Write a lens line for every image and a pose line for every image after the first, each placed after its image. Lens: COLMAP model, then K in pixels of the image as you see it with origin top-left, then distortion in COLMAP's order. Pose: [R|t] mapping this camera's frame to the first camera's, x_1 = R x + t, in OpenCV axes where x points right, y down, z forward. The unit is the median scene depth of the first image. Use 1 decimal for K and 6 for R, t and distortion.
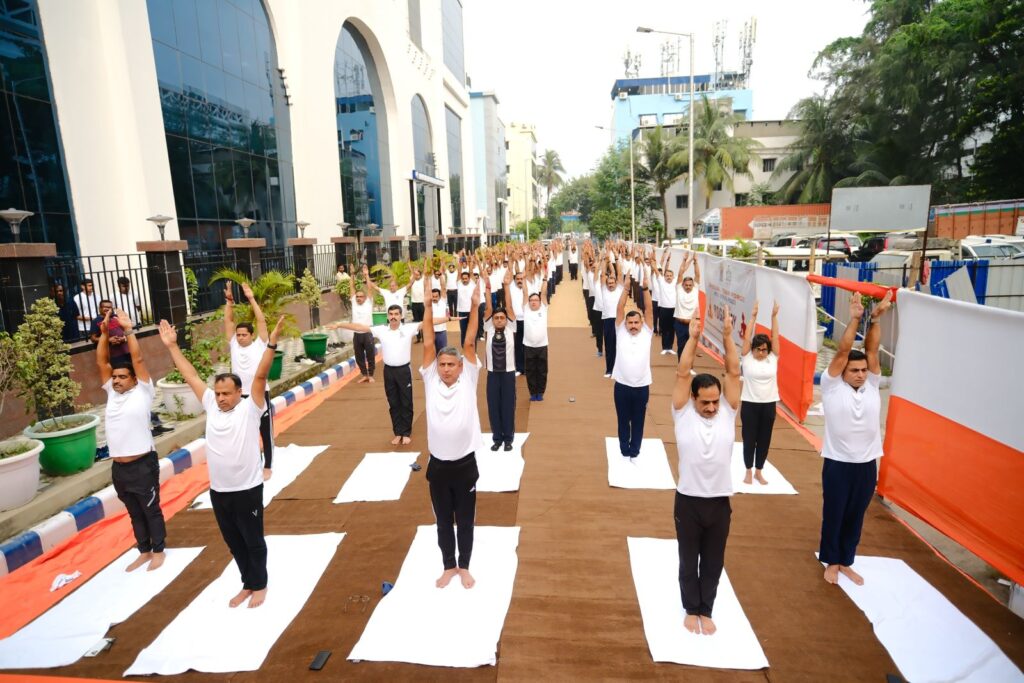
lens RADIAL K [[579.2, 0, 505.2], [0, 579.2, 337.4], [0, 0, 1]] dist [-0.039285, 0.028229]
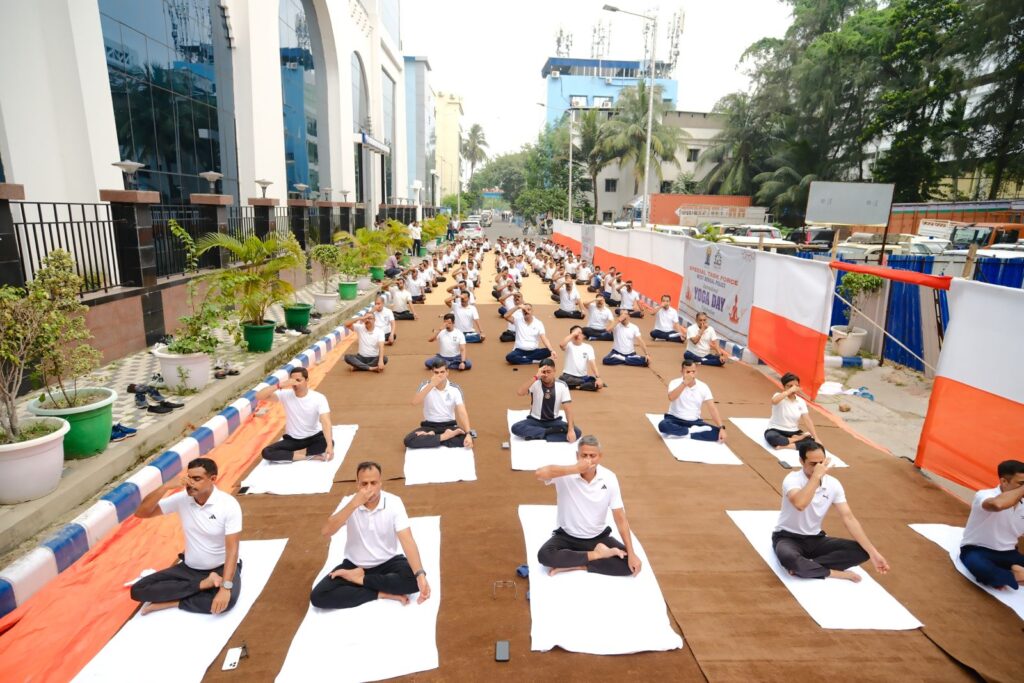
lens RADIAL K [[578.3, 0, 512.4], [0, 578.3, 344.9], [0, 0, 1]] dist [-0.036885, 0.024295]
pose [[0.986144, 0.020223, 0.164657, -0.037366], [-0.028822, 0.998333, 0.049999, 0.001350], [-0.163372, -0.054052, 0.985083, 0.008046]]
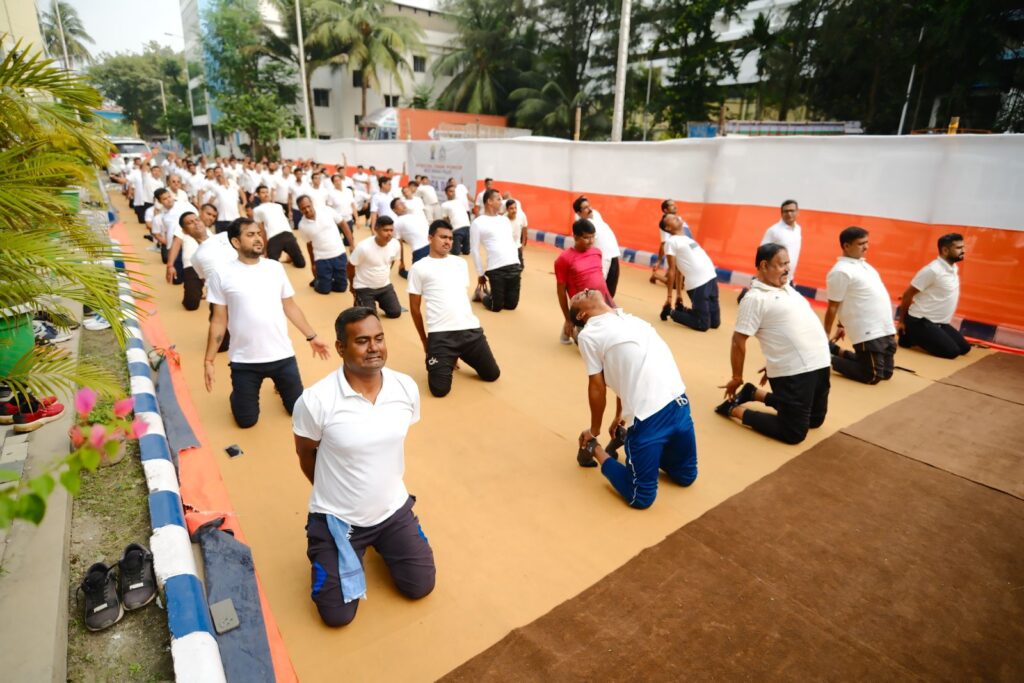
lens RADIAL K [[578.3, 0, 512.4], [0, 578.3, 344.9], [0, 0, 1]] dist [-0.036885, 0.024295]
pose [[0.741269, -0.151371, 0.653916, -0.071003], [0.054217, 0.984558, 0.166451, -0.032840], [-0.669014, -0.087932, 0.738030, 0.316488]]
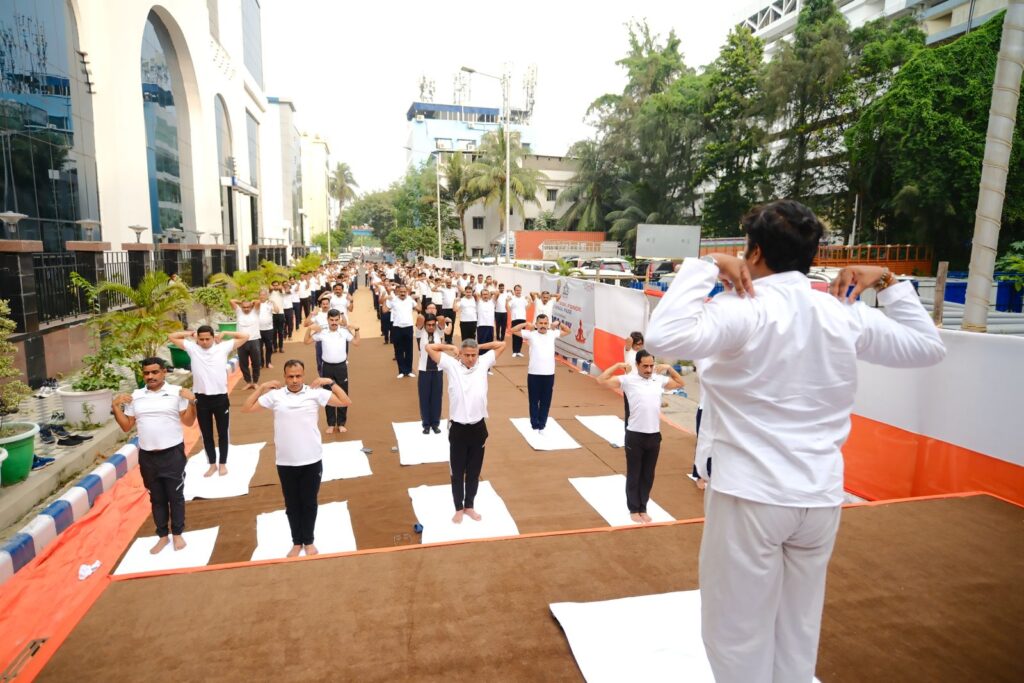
lens RADIAL K [[579.2, 0, 505.2], [0, 579.2, 337.4], [0, 0, 1]] dist [-0.039285, 0.028229]
pose [[0.933765, -0.010238, 0.357739, -0.045291], [0.019772, 0.999540, -0.023003, 0.004644], [-0.357339, 0.028552, 0.933538, -0.025438]]
